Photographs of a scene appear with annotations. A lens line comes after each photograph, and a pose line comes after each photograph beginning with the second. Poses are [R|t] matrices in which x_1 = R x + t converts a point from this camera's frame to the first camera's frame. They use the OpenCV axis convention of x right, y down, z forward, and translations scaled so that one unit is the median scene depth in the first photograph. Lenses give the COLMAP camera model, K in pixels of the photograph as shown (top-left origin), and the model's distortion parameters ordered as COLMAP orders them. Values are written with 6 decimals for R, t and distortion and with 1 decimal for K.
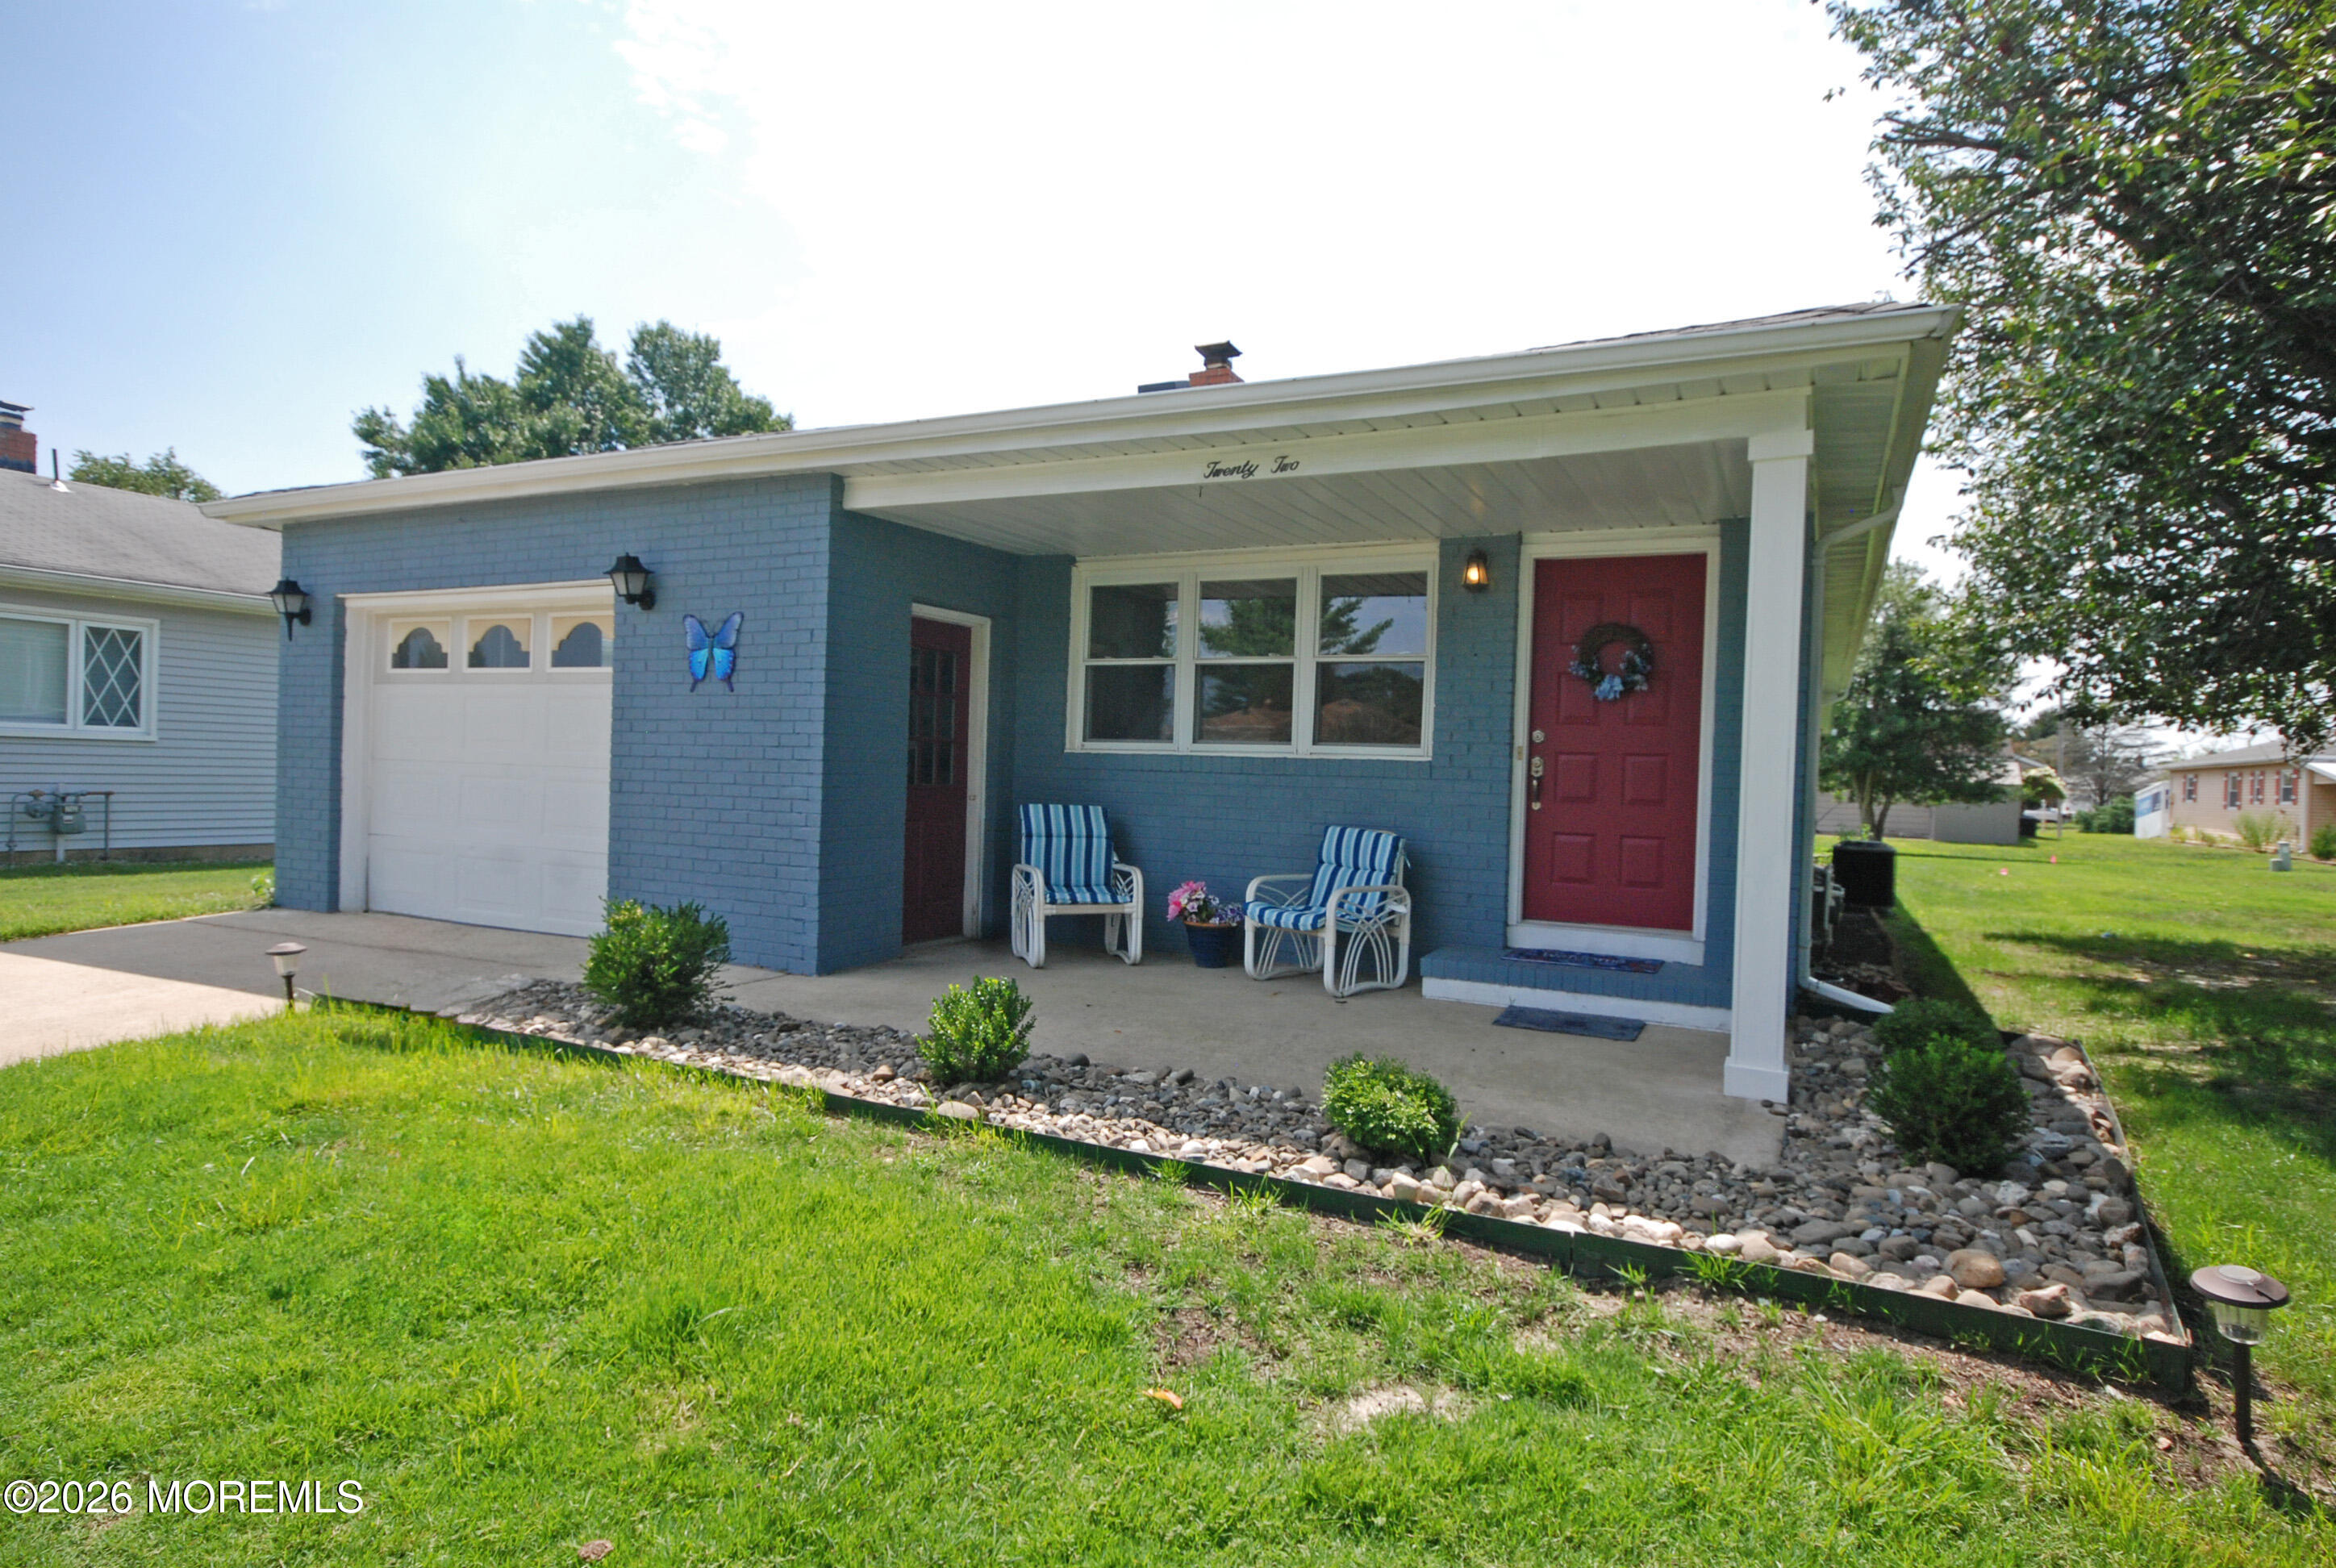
lens RADIAL K [[1335.0, 0, 1168.0], [0, 1335.0, 784.0], [0, 0, 1]] dist [0.004013, 0.001242]
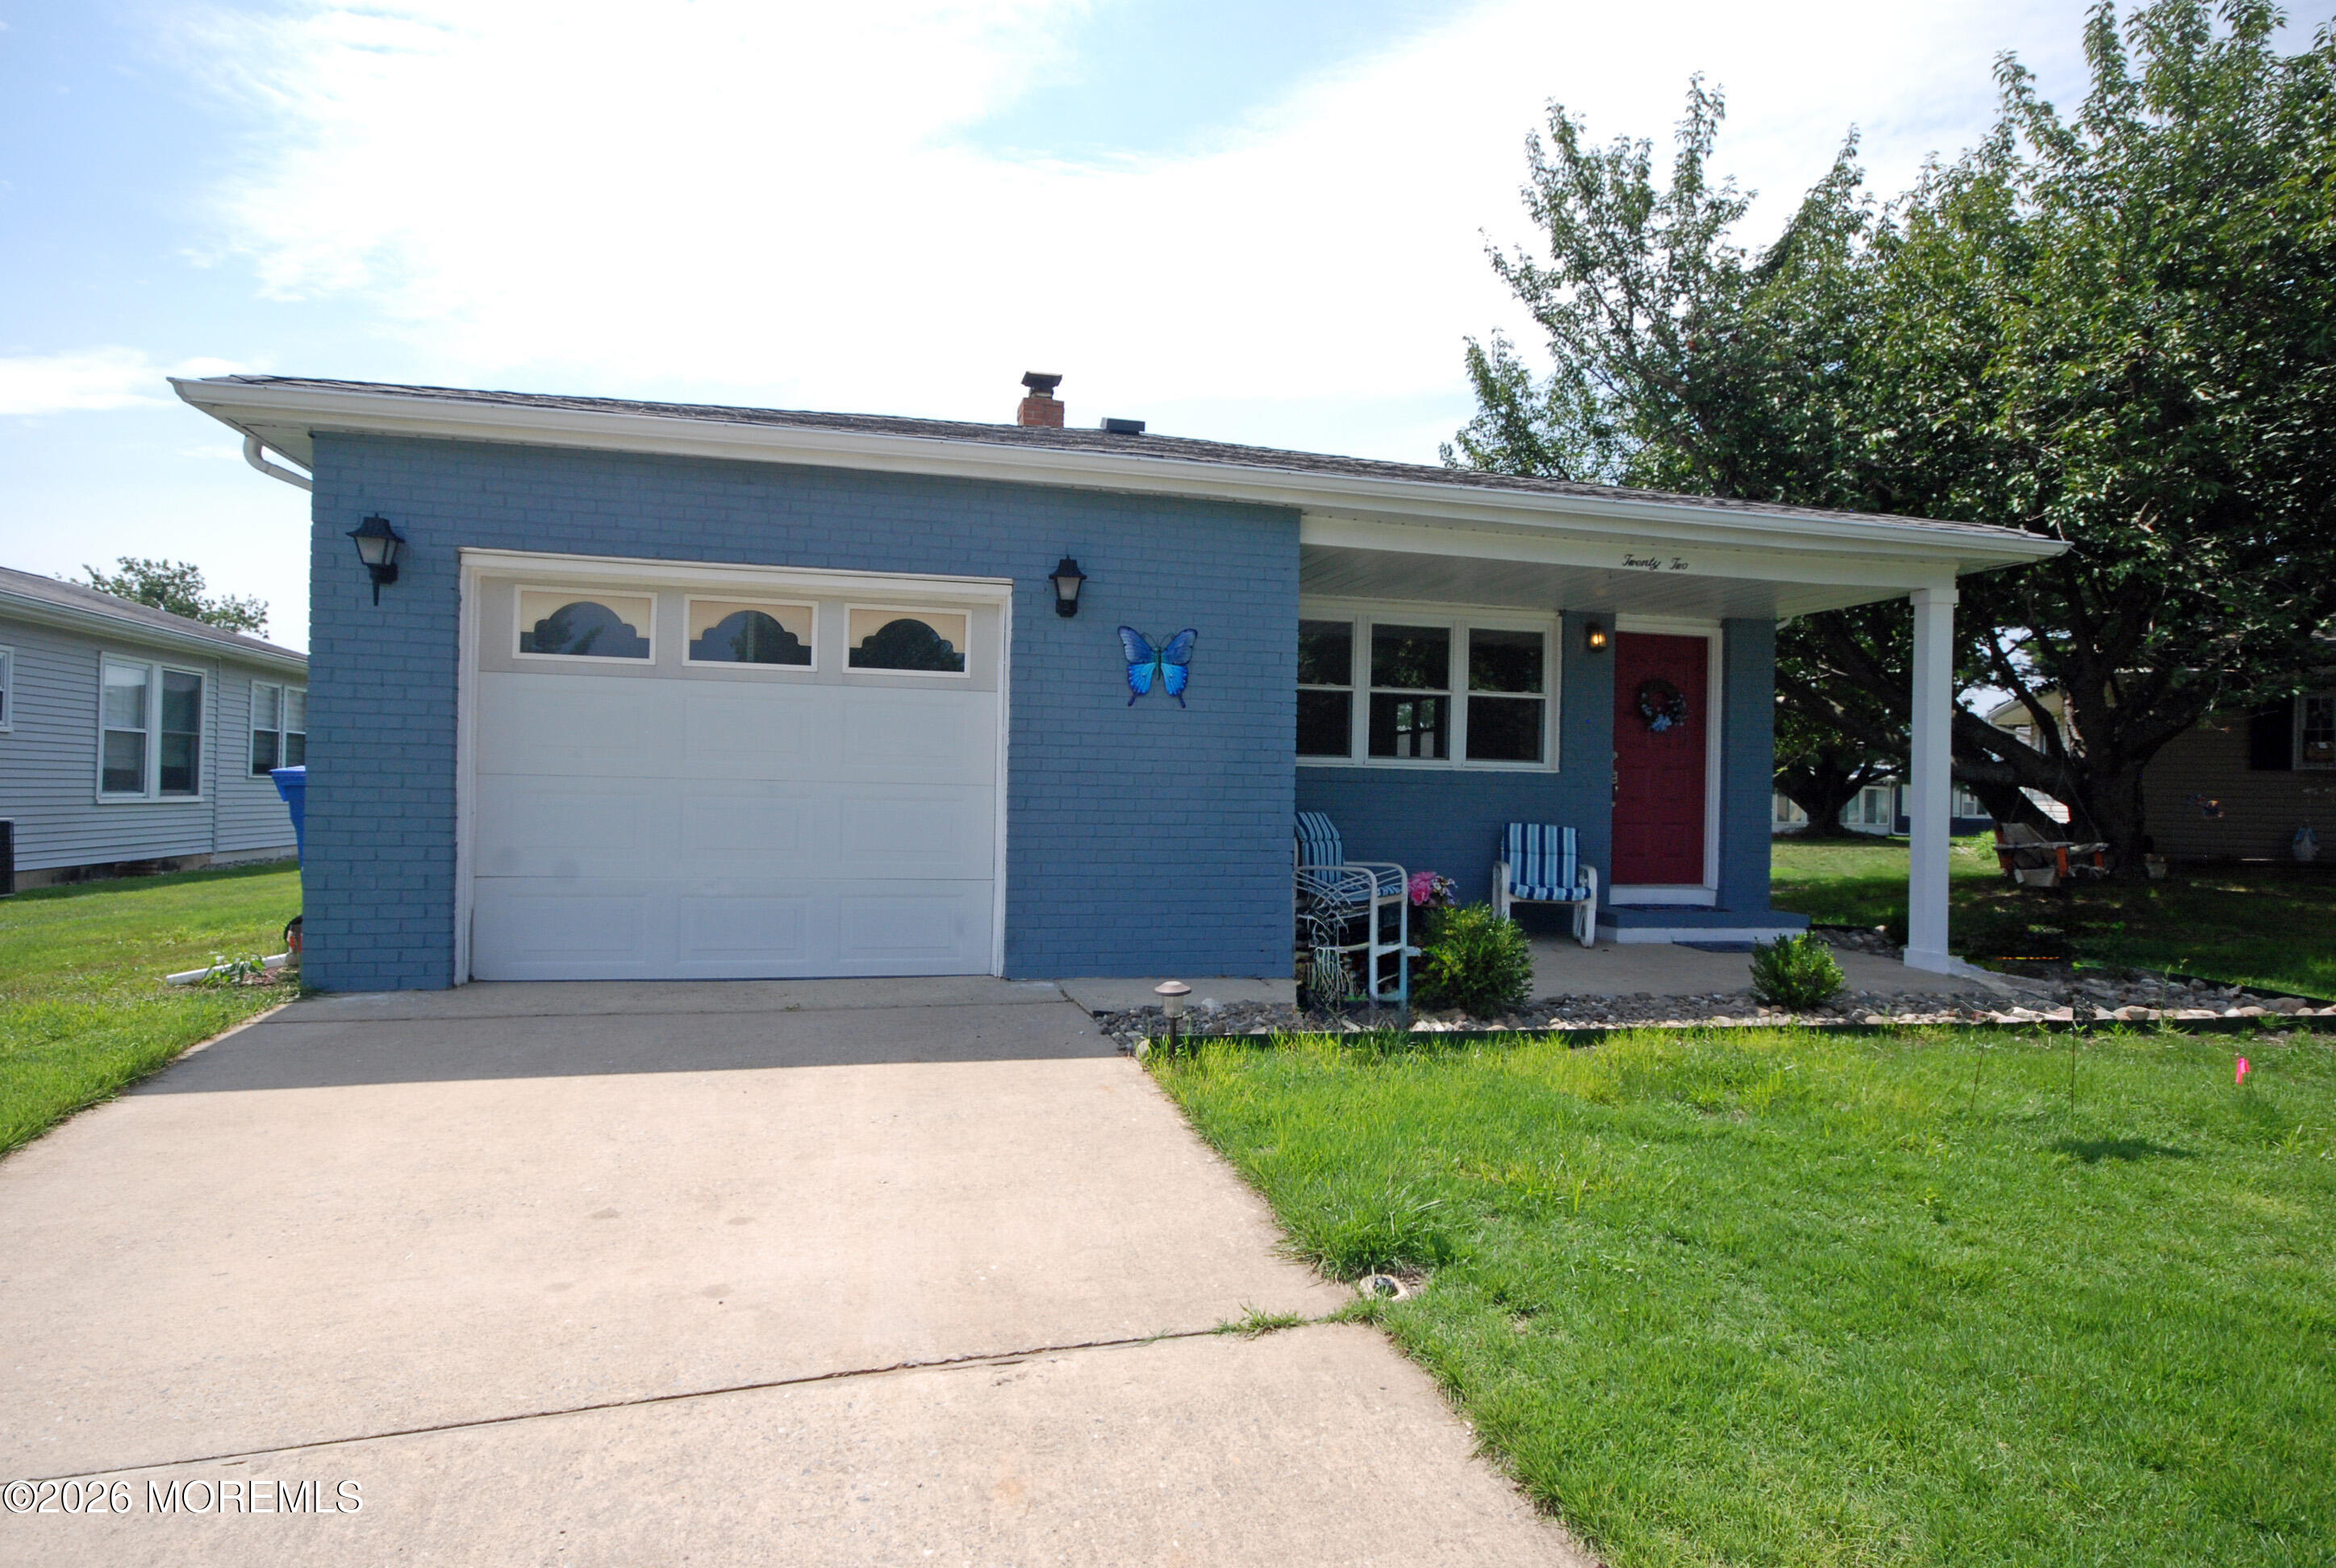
lens RADIAL K [[1335.0, 0, 1168.0], [0, 1335.0, 784.0], [0, 0, 1]] dist [0.004013, 0.001242]
pose [[0.754945, -0.007933, 0.655740, -0.981299], [0.008191, 0.999963, 0.002667, -0.013097], [-0.655737, 0.003358, 0.754982, 0.232336]]
